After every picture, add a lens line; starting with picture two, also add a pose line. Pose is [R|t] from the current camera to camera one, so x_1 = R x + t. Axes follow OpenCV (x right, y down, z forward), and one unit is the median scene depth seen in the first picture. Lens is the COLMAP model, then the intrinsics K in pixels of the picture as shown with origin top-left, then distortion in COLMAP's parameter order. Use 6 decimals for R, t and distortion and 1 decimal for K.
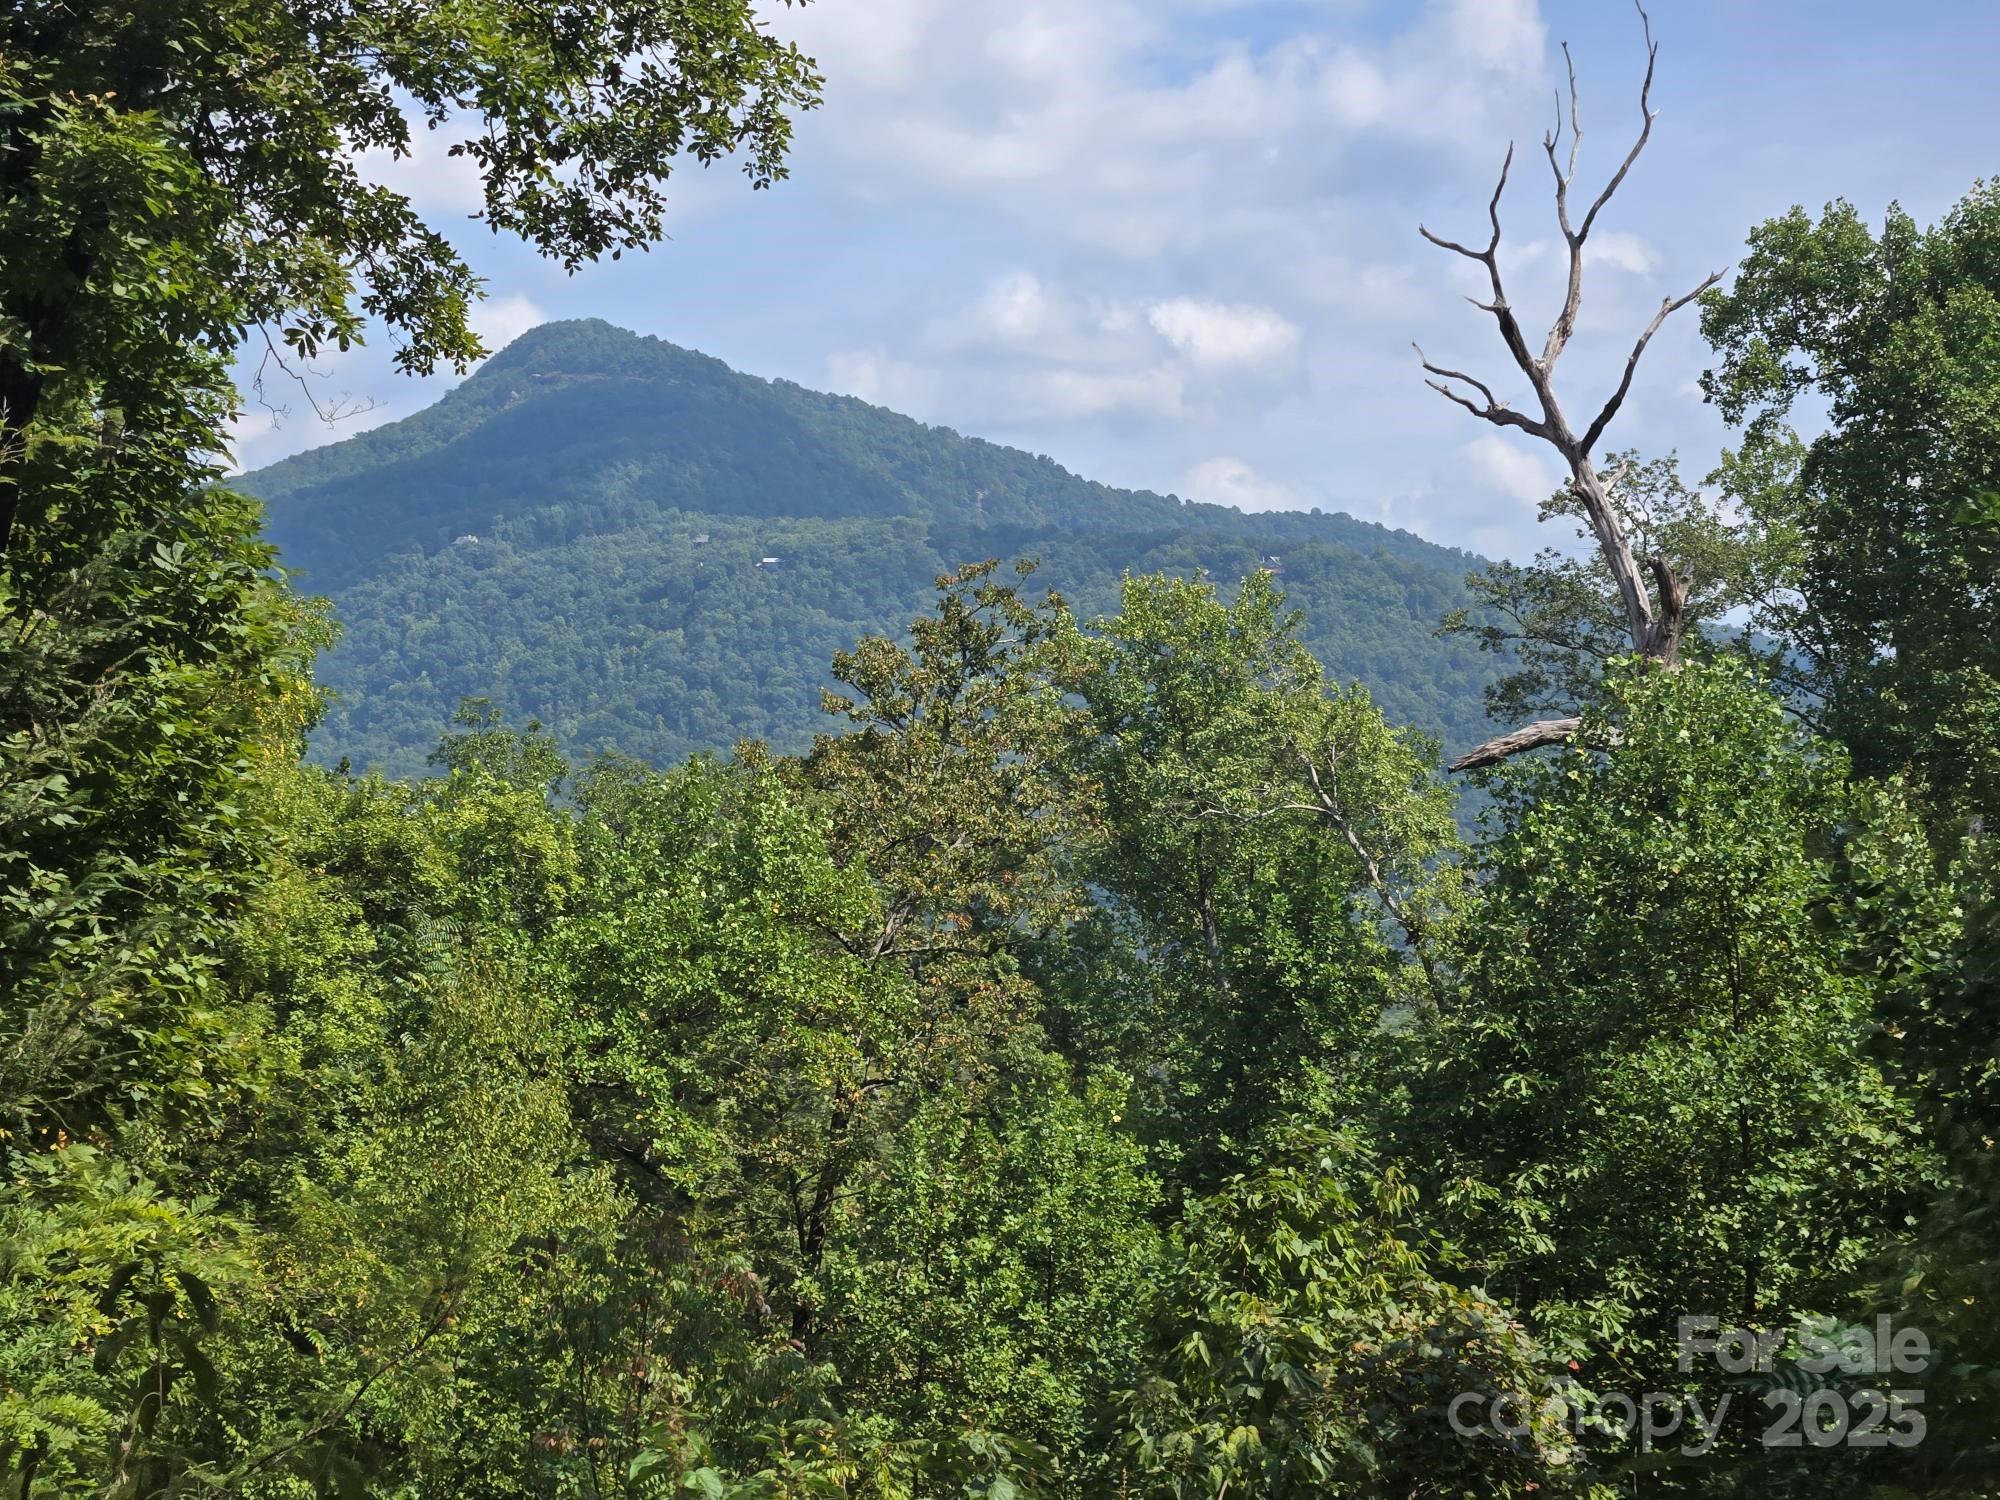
lens RADIAL K [[808.4, 0, 1000.1], [0, 808.4, 590.0], [0, 0, 1]] dist [-0.001418, 0.000309]
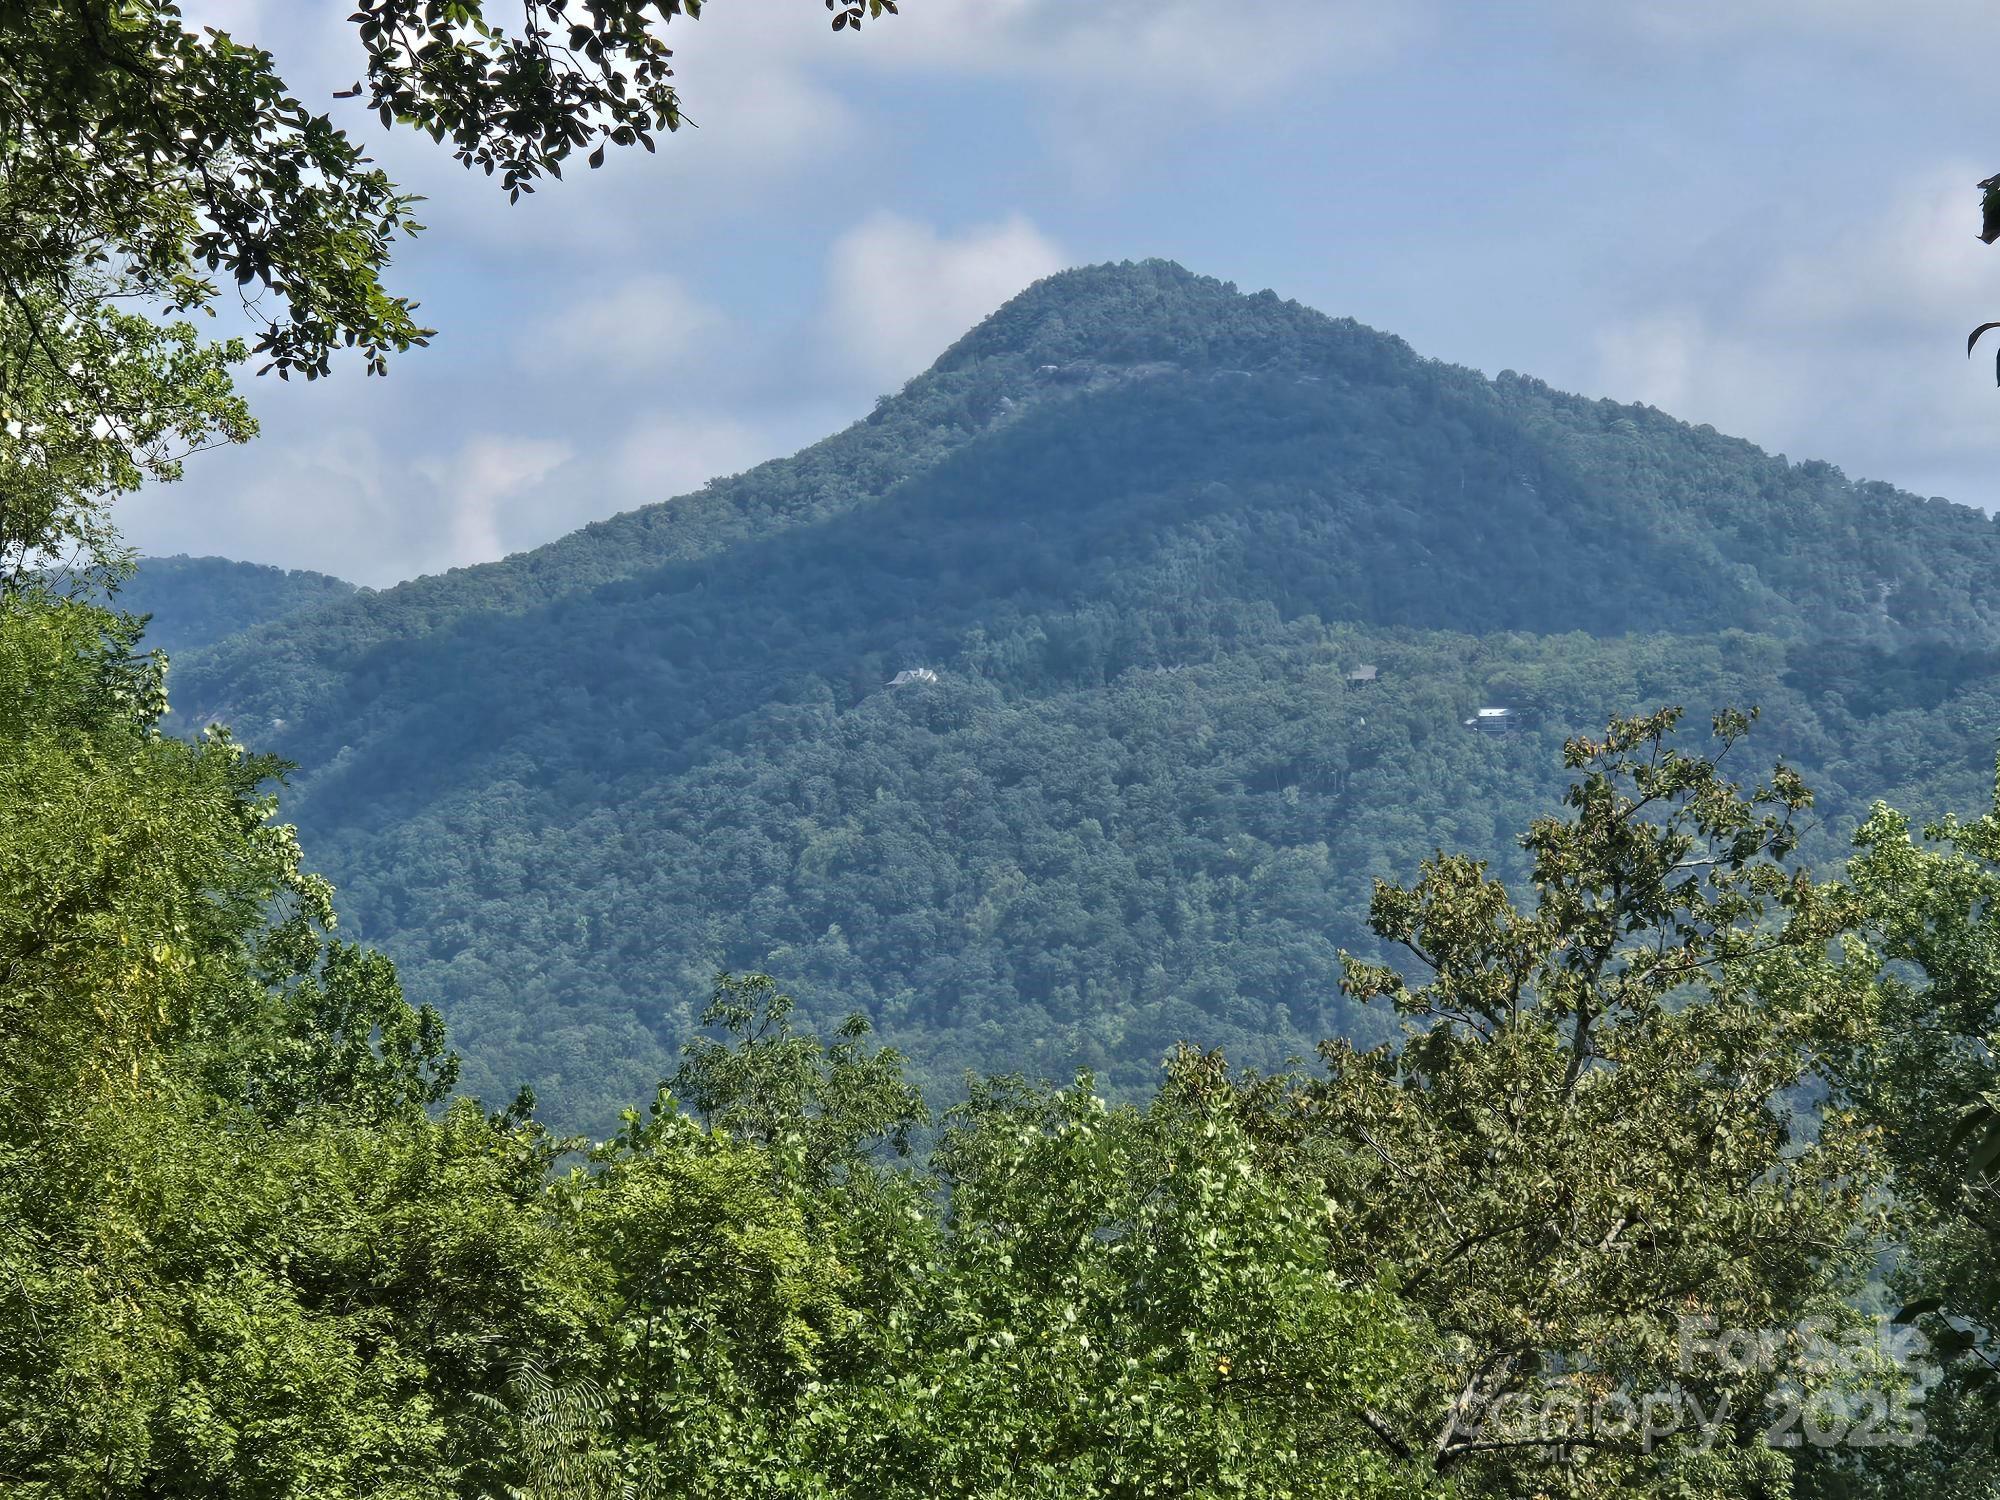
lens RADIAL K [[1482.8, 0, 1000.0], [0, 1482.8, 750.0], [0, 0, 1]] dist [-0.015874, 0.002270]
pose [[0.999988, -0.004202, -0.002365, -0.449711], [0.004172, 0.999911, -0.012676, -0.000976], [0.002418, 0.012666, 0.999917, 0.019940]]
